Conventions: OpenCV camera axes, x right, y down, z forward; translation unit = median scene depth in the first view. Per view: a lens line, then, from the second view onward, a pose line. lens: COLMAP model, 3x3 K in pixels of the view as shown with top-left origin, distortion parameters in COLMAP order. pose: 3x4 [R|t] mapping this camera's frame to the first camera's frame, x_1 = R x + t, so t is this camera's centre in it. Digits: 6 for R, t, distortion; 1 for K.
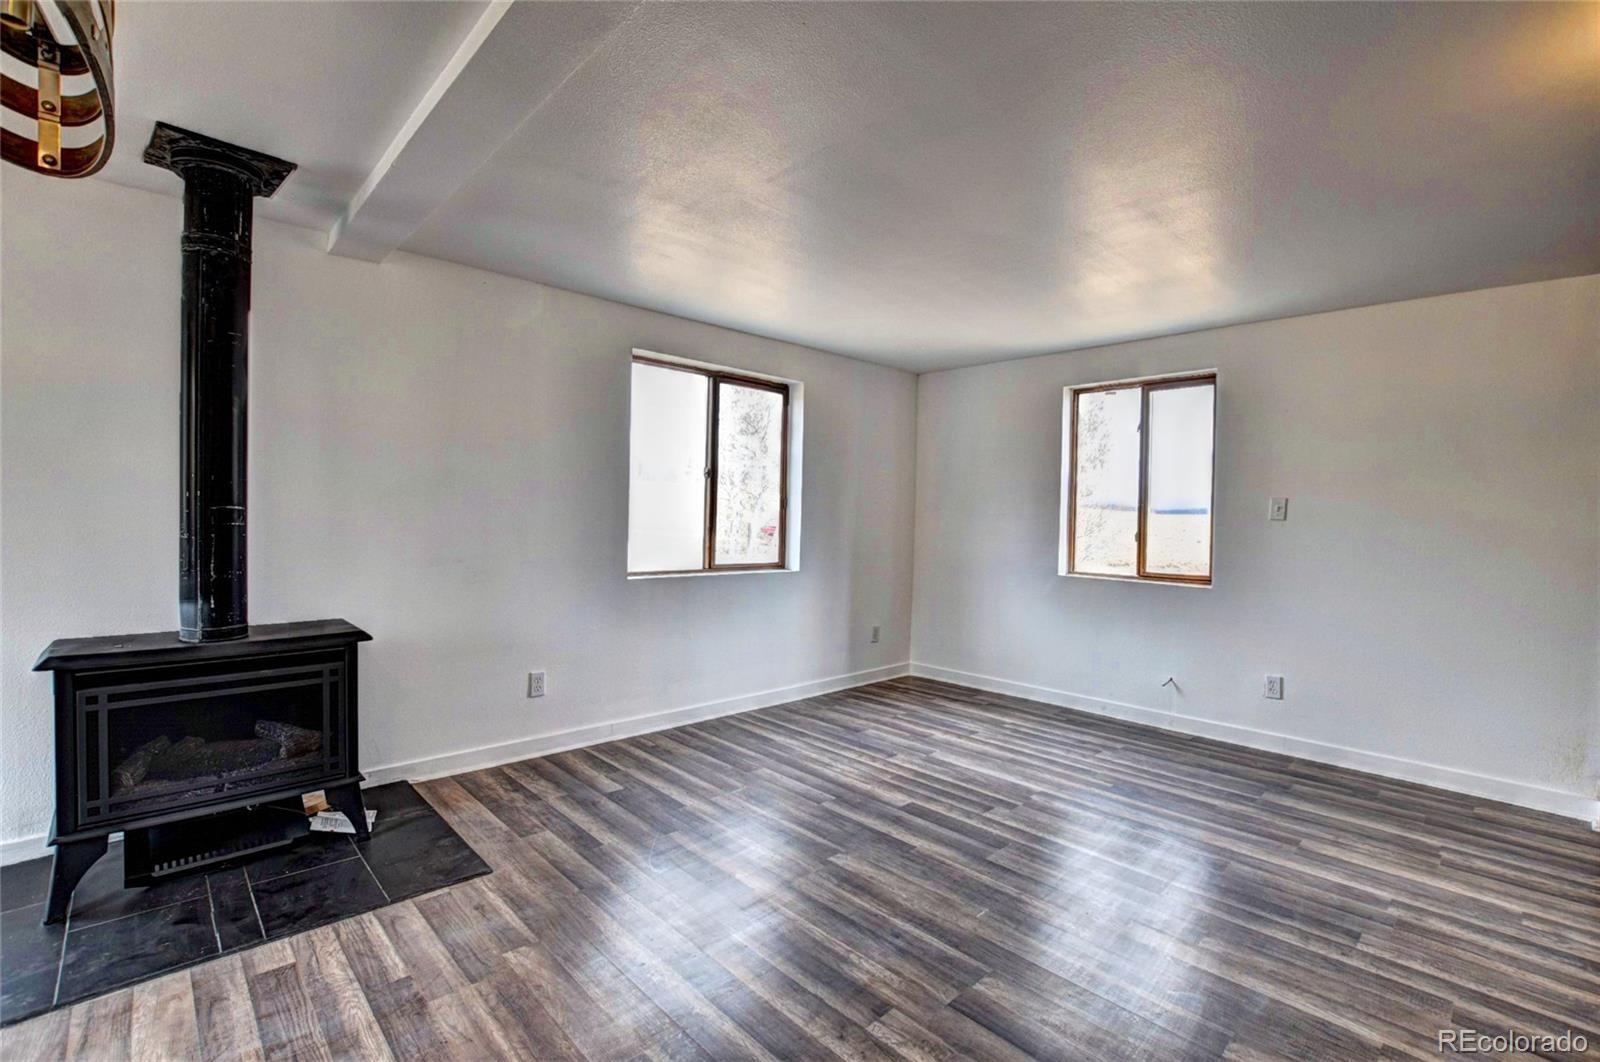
lens RADIAL K [[706.1, 0, 782.3], [0, 706.1, 524.3], [0, 0, 1]] dist [-0.029917, 0.005422]
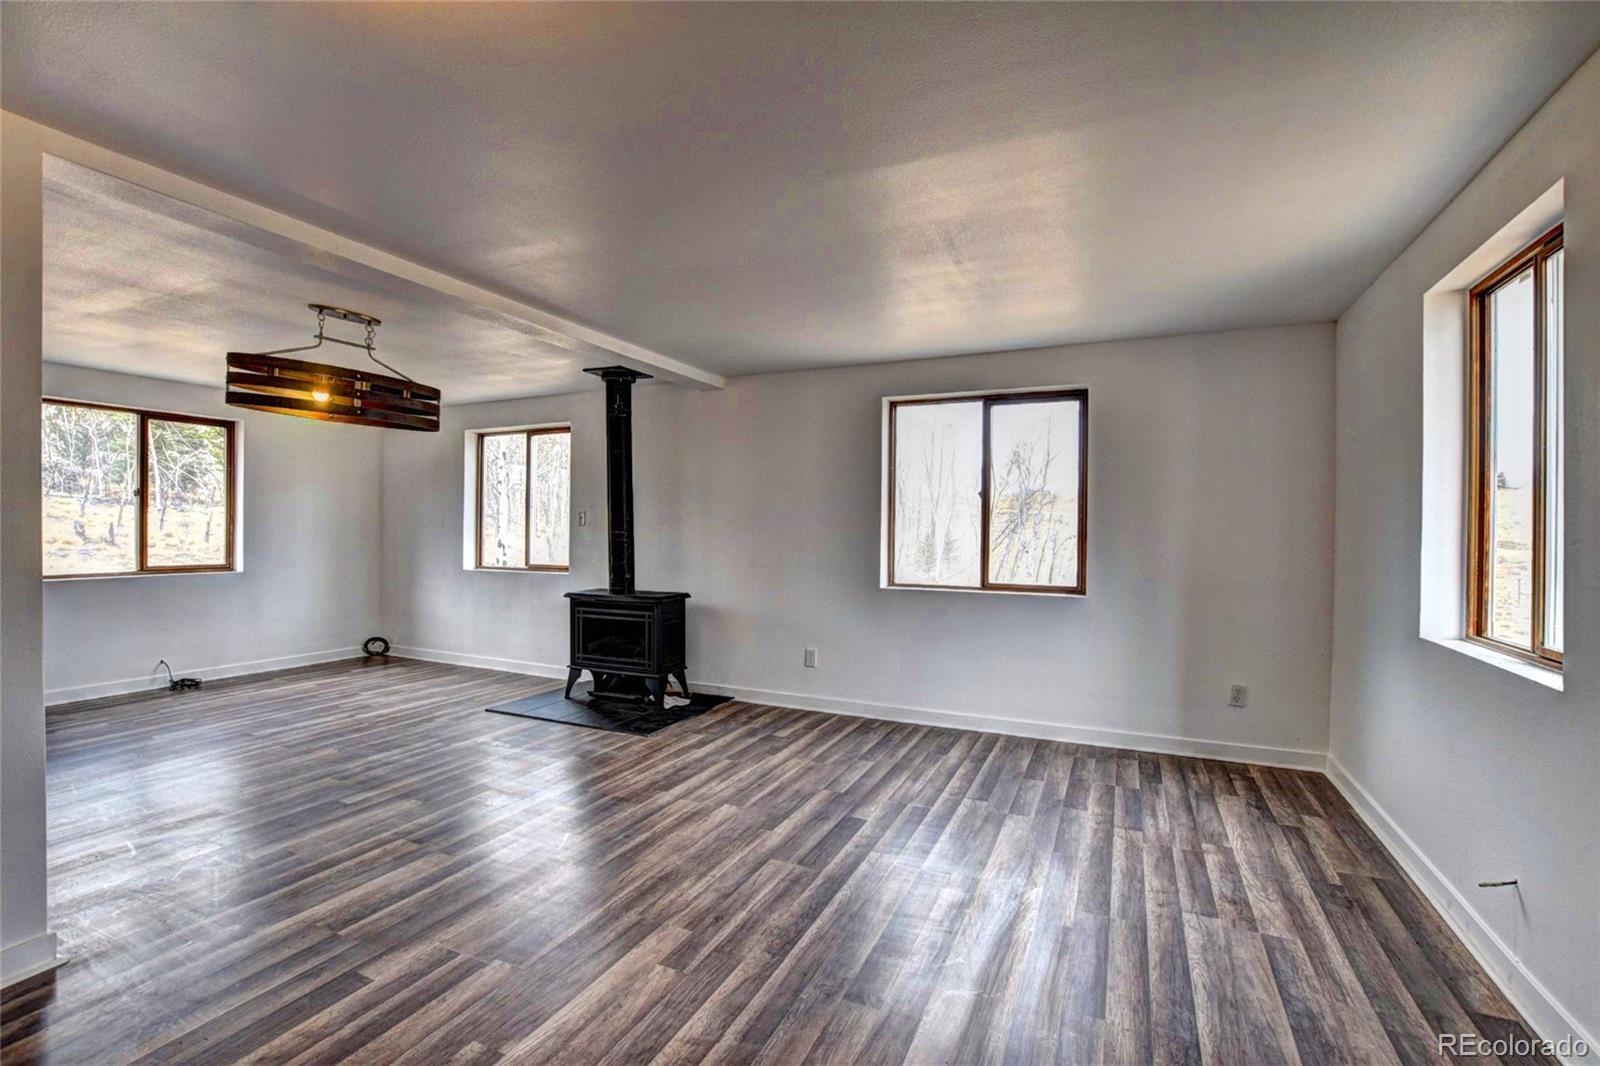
lens RADIAL K [[706.1, 0, 828.0], [0, 706.1, 534.4], [0, 0, 1]] dist [-0.029917, 0.005422]
pose [[0.394199, -0.009637, -0.918975, 0.877309], [-0.011215, 0.999820, -0.015295, 0.005950], [0.918957, 0.016335, 0.394020, 0.447148]]
